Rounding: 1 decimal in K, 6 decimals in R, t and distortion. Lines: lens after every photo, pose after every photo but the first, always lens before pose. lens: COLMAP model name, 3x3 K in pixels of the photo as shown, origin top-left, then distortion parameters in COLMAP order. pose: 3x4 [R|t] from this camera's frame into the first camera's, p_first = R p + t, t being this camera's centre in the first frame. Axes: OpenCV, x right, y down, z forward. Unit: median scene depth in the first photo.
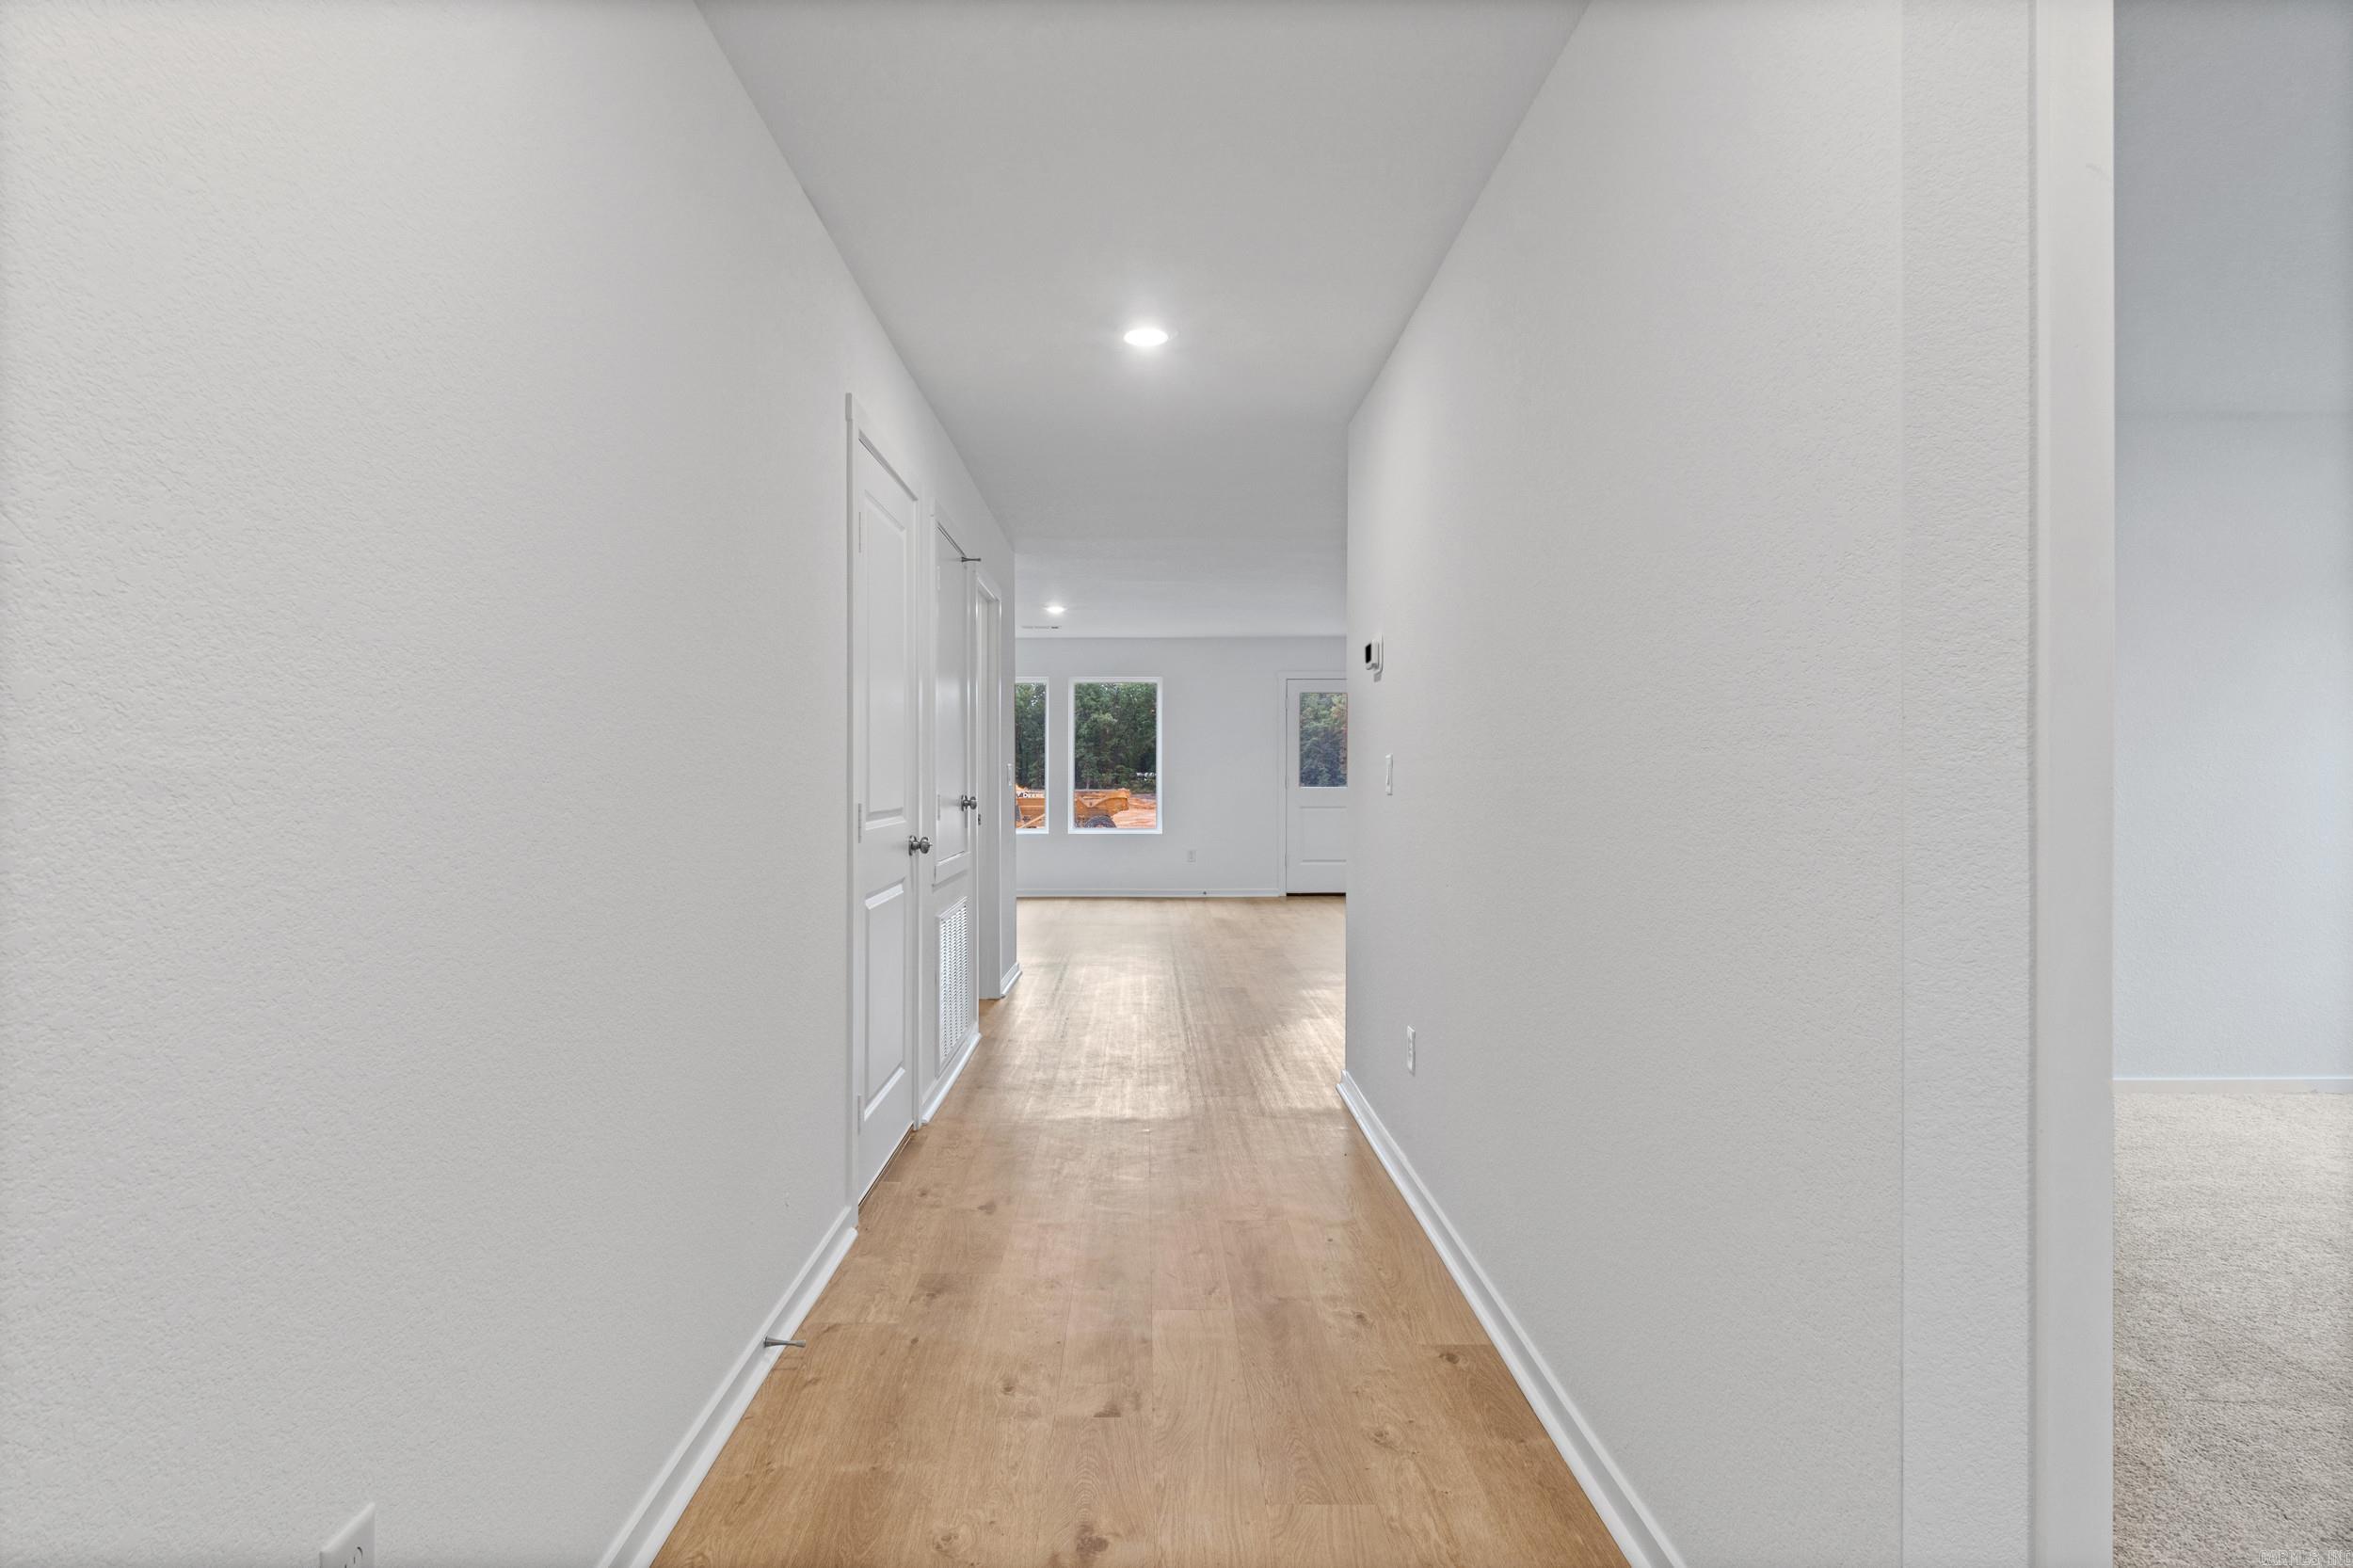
lens RADIAL K [[1198.4, 0, 1176.3], [0, 1198.4, 778.6], [0, 0, 1]] dist [-0.006855, 0.002734]
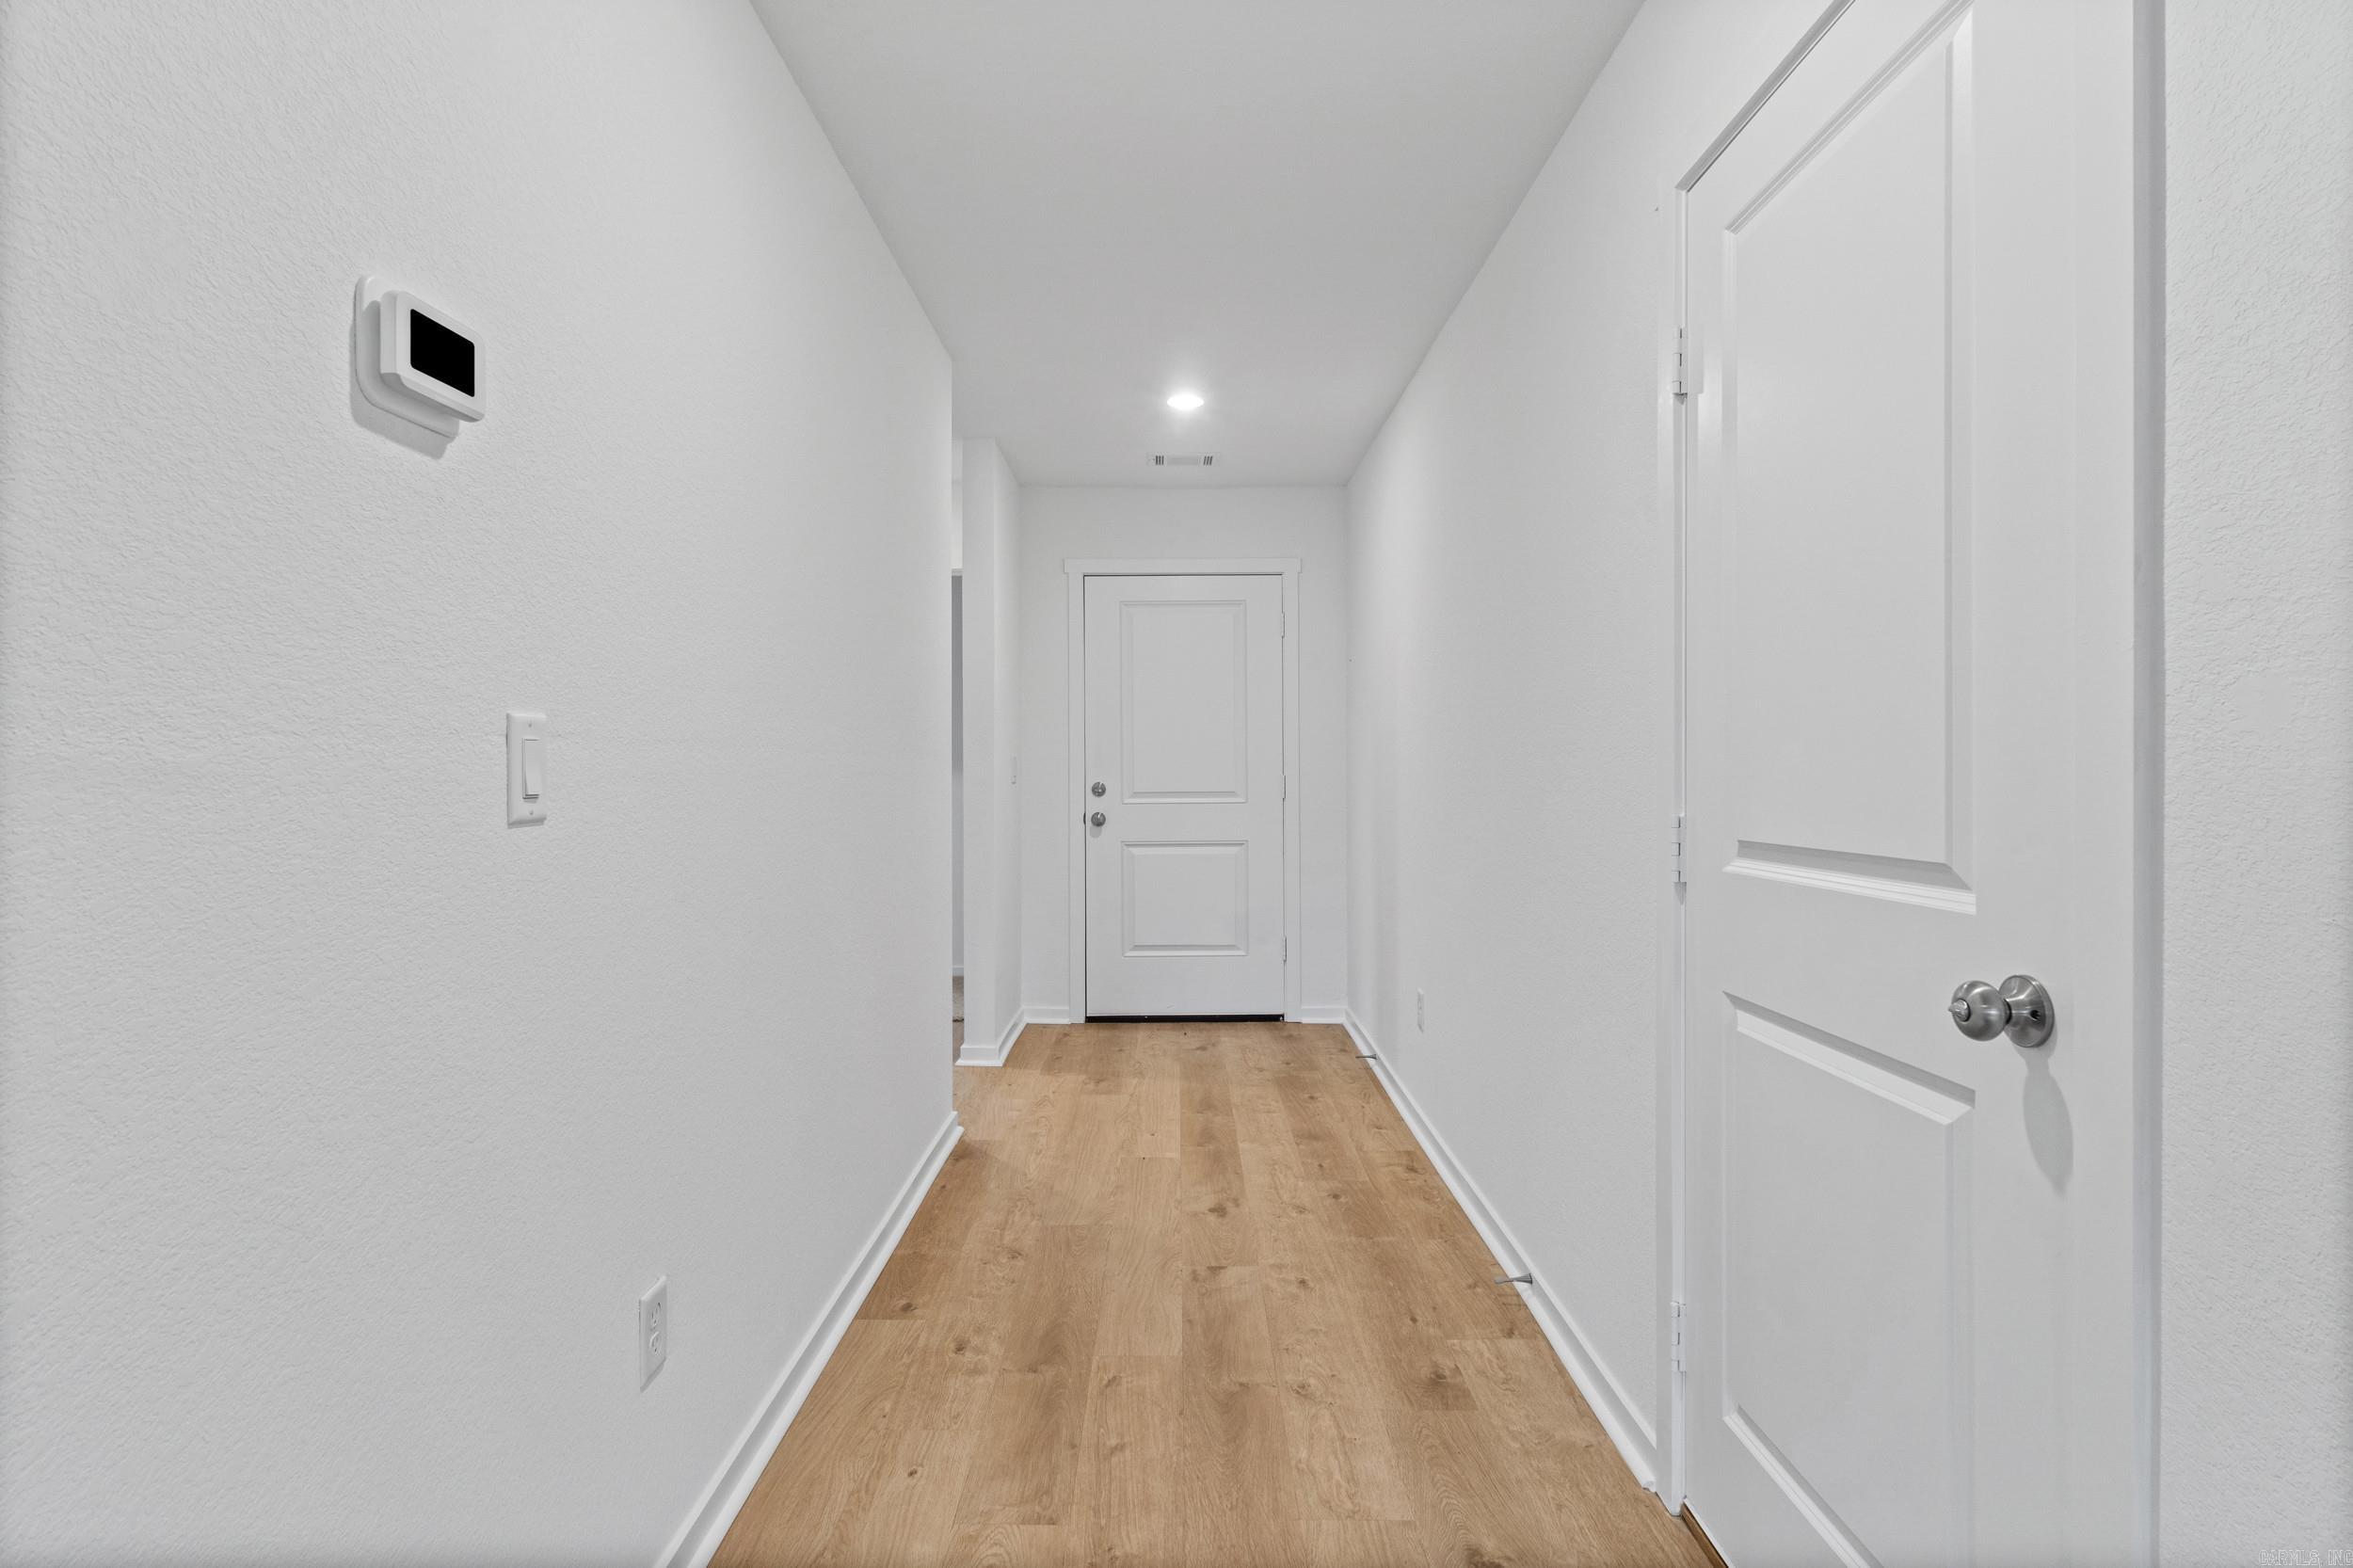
lens RADIAL K [[1198.4, 0, 1176.3], [0, 1198.4, 779.7], [0, 0, 1]] dist [-0.006855, 0.002734]
pose [[-0.999647, 0.002491, 0.026435, -0.046274], [0.002725, 0.999957, 0.008812, -0.003062], [-0.026411, 0.008881, -0.999612, 2.165126]]
